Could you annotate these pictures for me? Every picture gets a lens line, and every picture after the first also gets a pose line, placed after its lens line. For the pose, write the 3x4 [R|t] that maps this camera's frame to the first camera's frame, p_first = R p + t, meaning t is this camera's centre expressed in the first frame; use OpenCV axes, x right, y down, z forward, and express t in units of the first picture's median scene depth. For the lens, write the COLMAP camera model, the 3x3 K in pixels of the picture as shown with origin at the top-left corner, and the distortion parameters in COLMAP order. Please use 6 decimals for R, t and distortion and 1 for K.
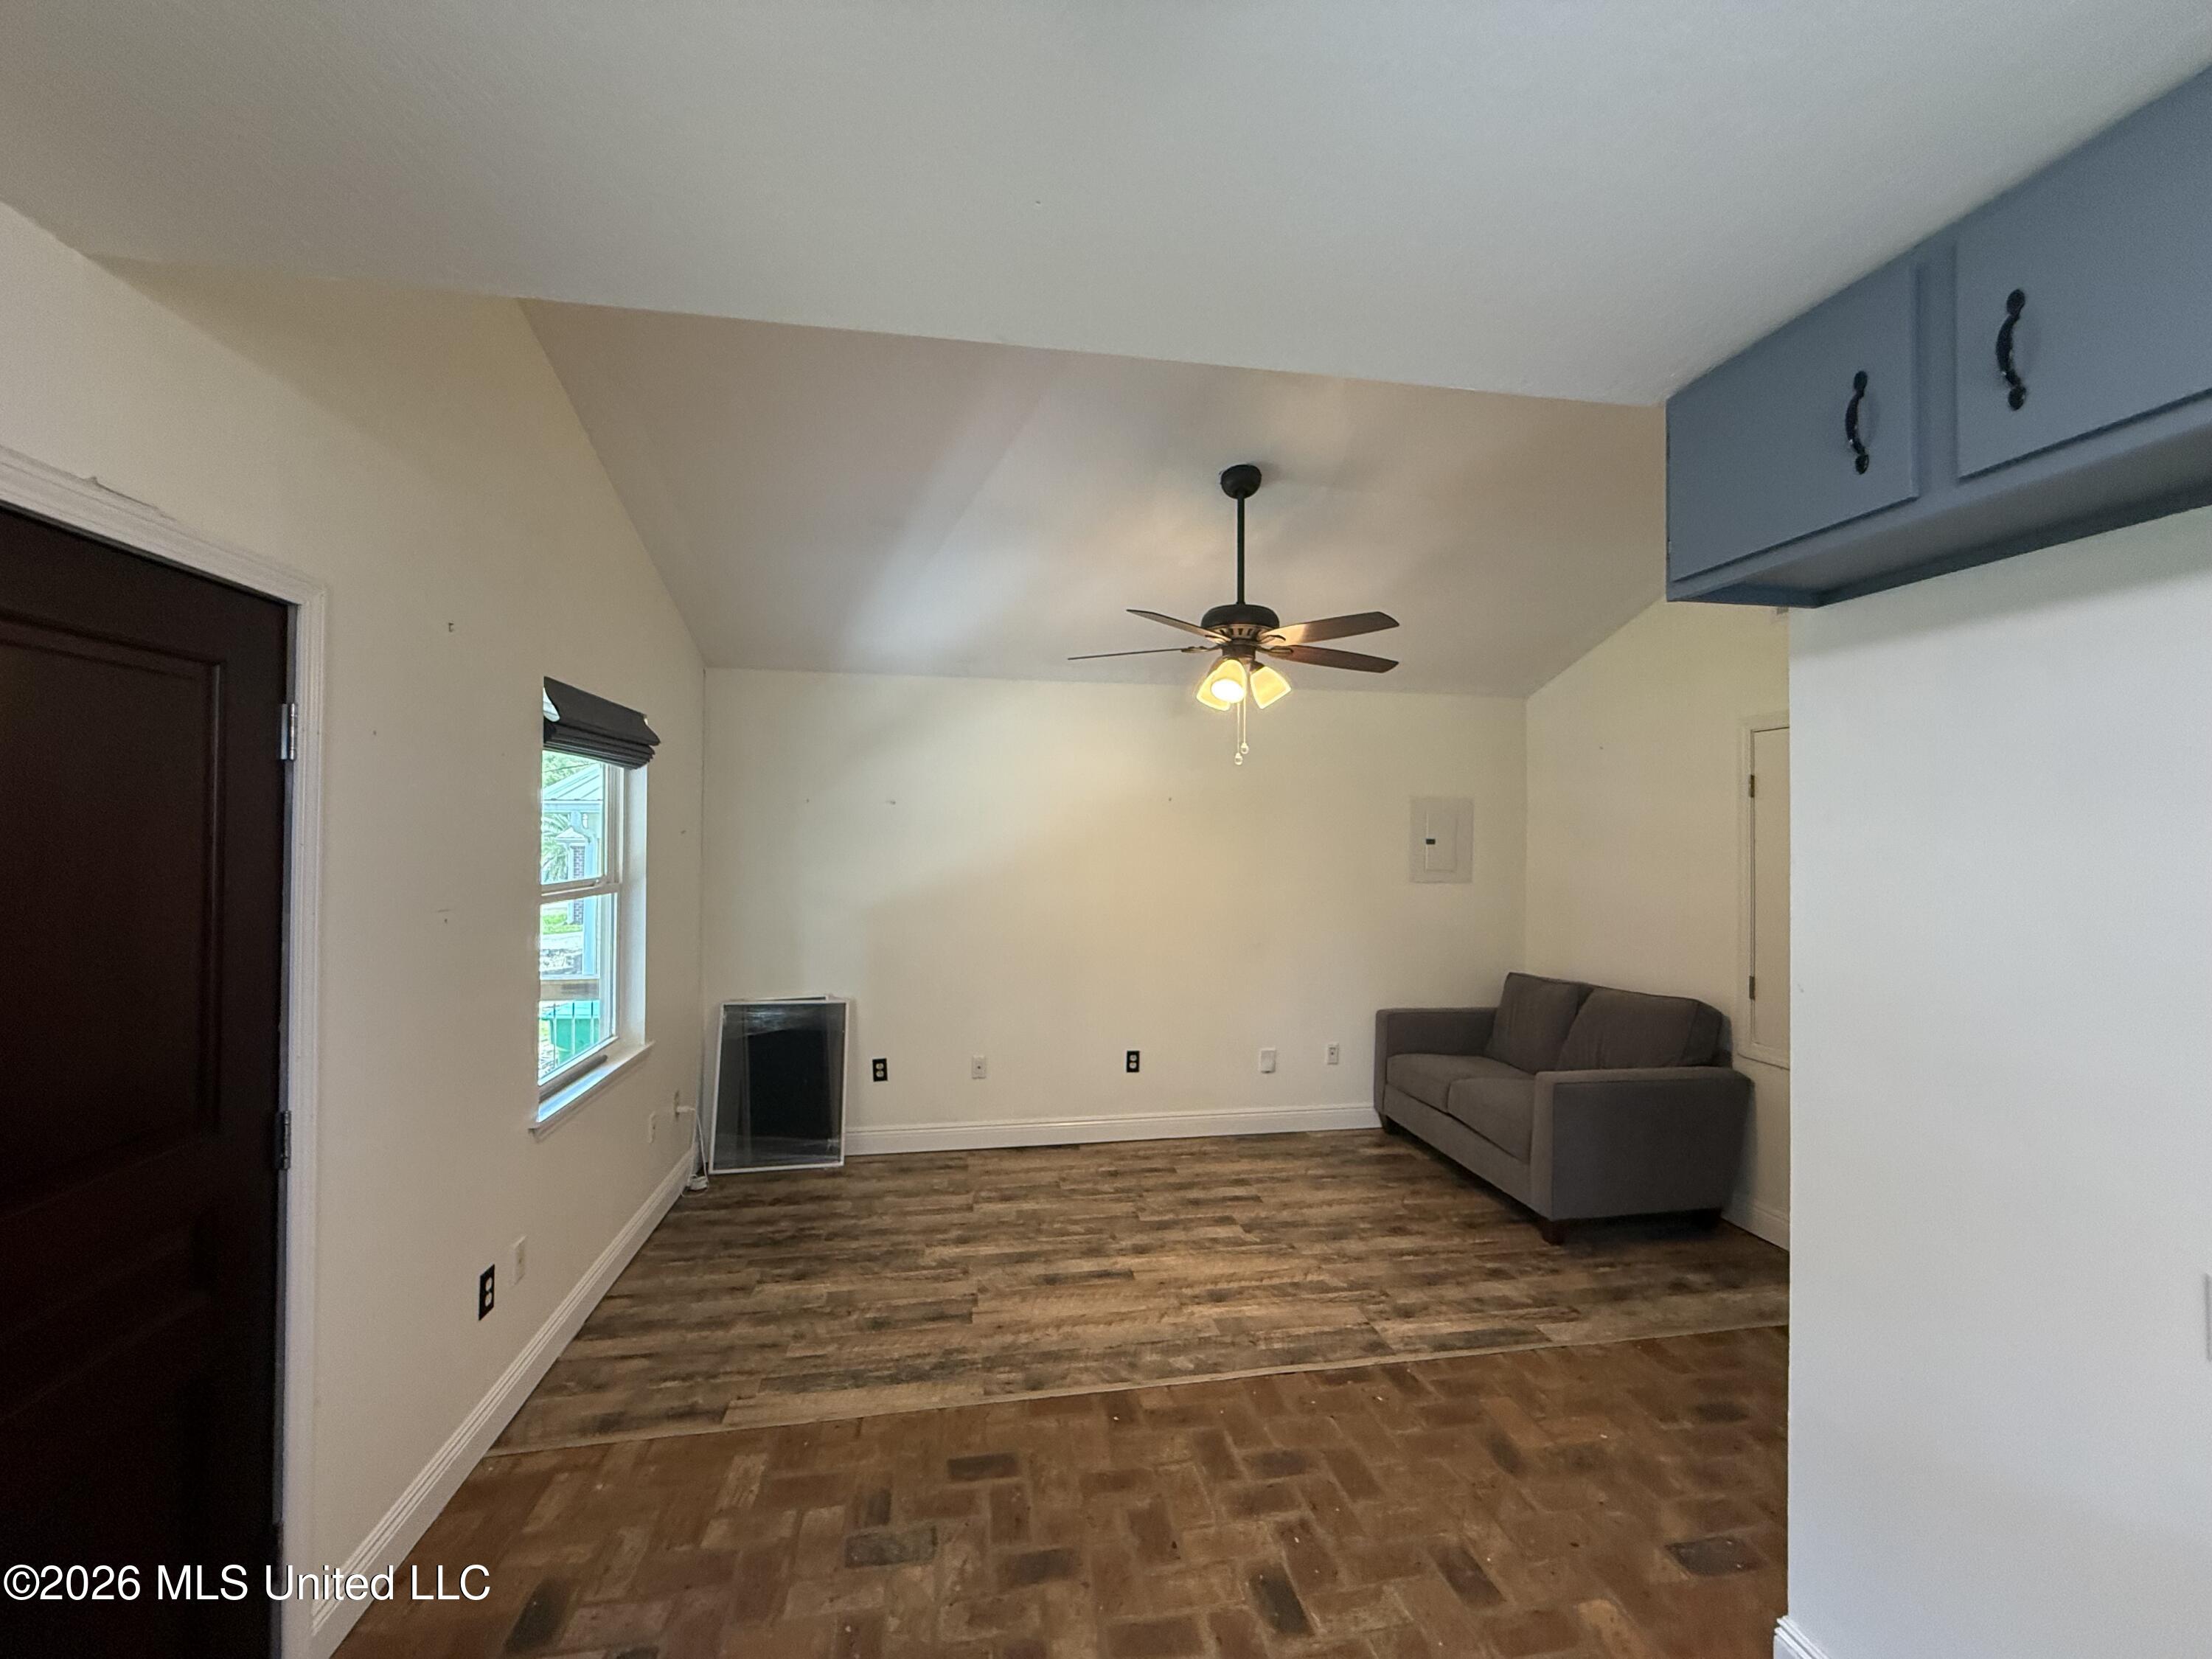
lens RADIAL K [[880.1, 0, 1101.4], [0, 880.1, 822.3], [0, 0, 1]] dist [-0.000794, -0.000015]
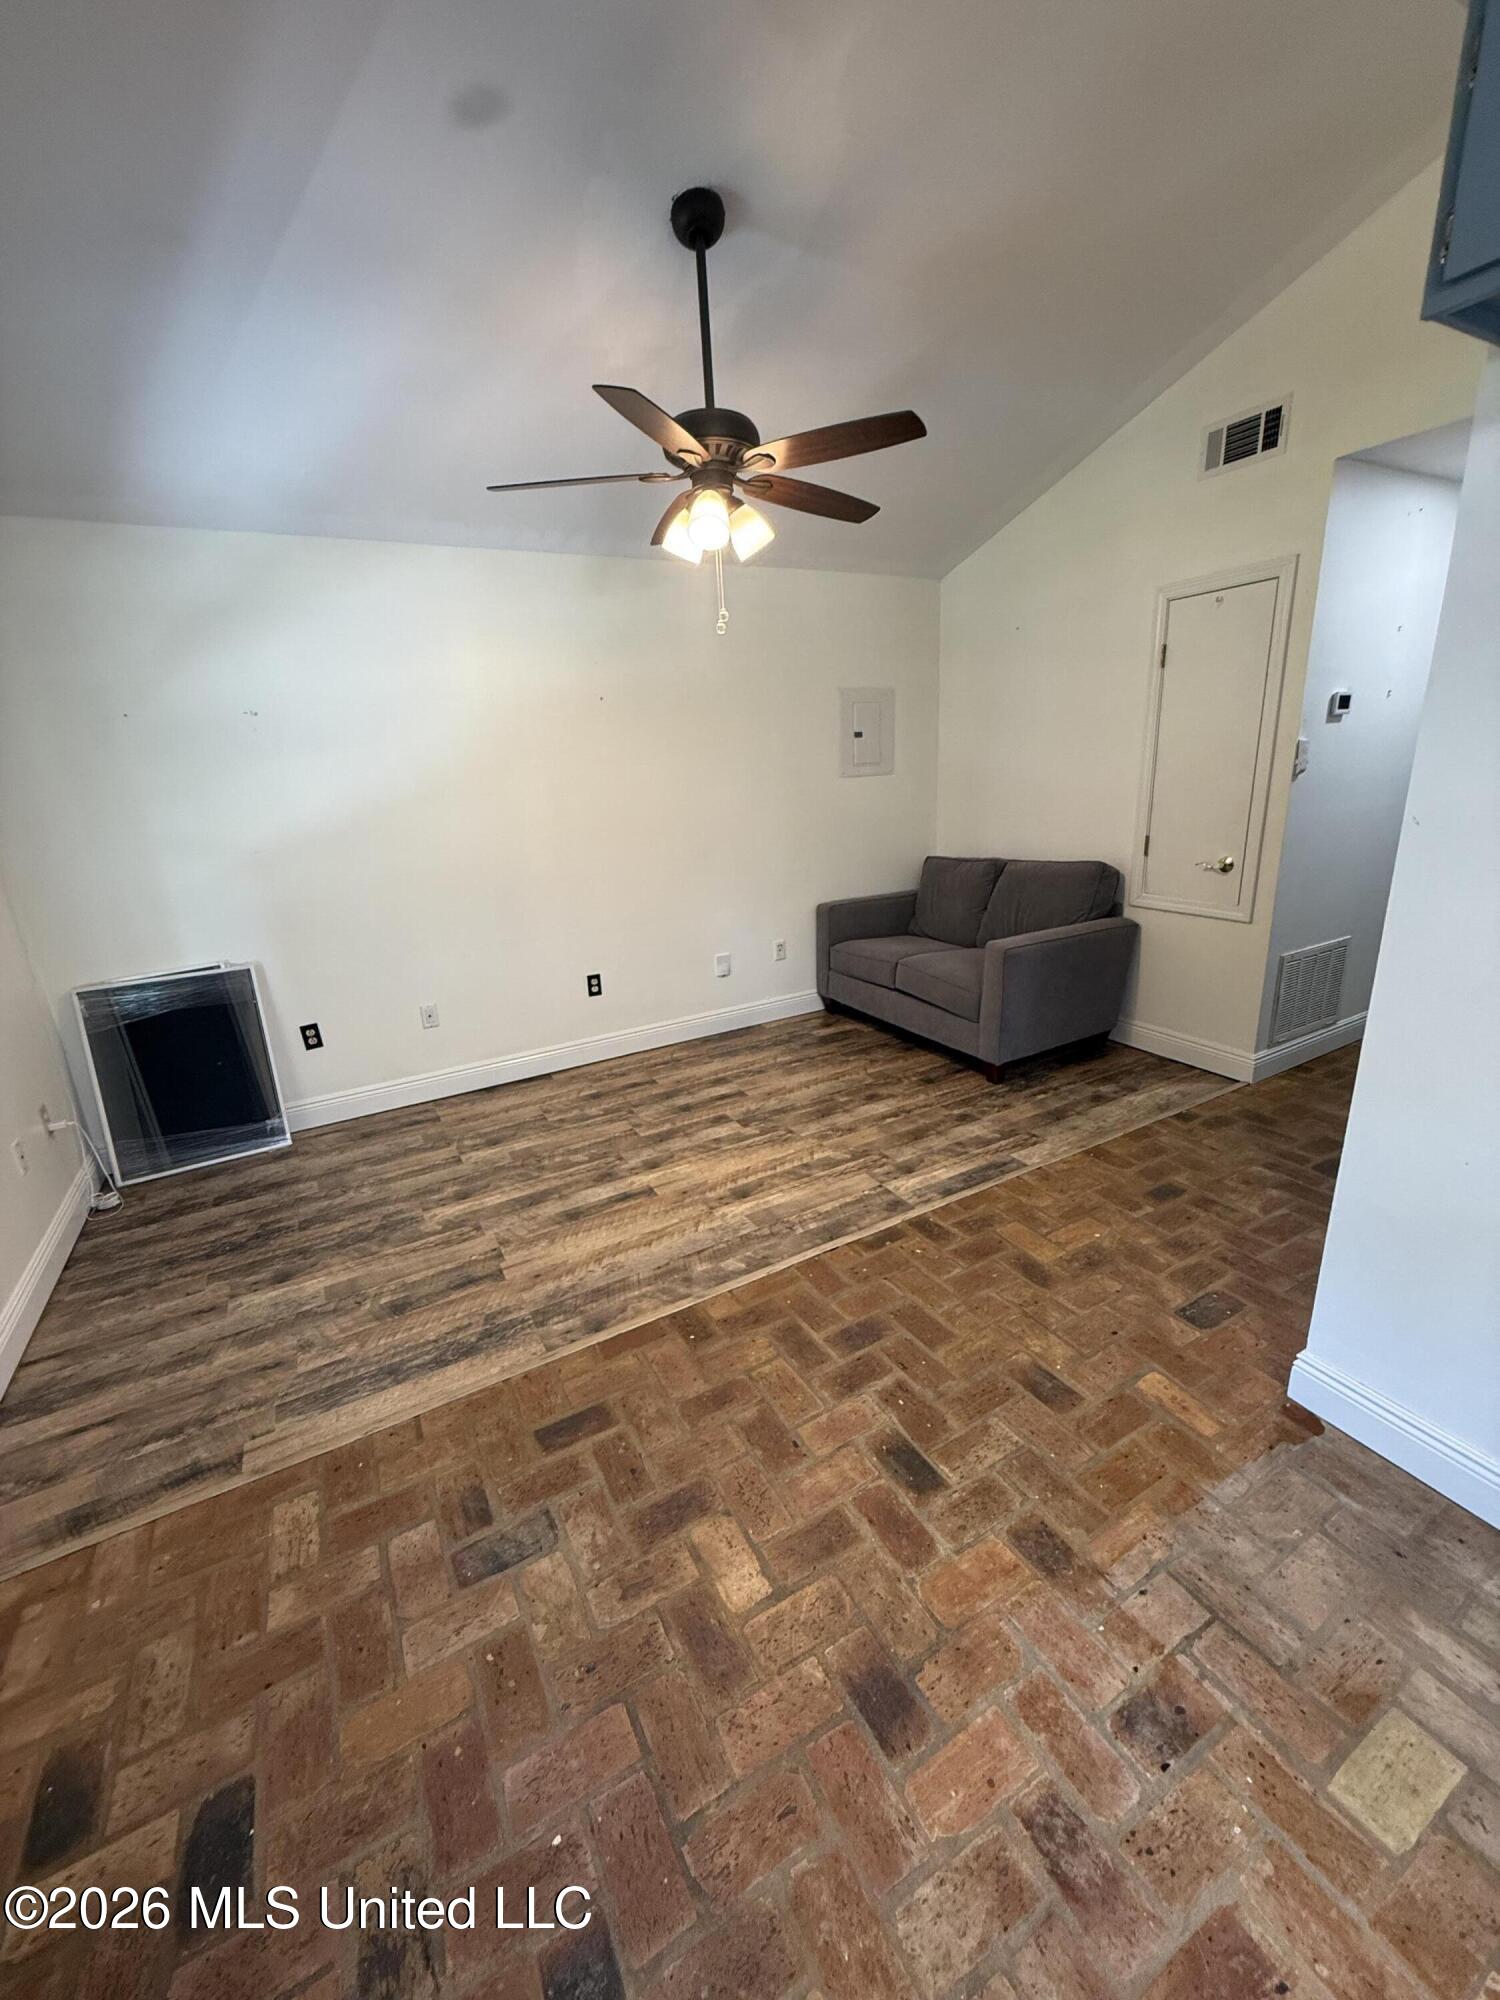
lens RADIAL K [[795.7, 0, 744.9], [0, 795.7, 993.8], [0, 0, 1]] dist [-0.000794, -0.000015]
pose [[0.942255, -0.149014, 0.299919, -0.106174], [0.054173, 0.951579, 0.302594, 0.034498], [-0.330487, -0.268873, 0.904702, 0.213167]]
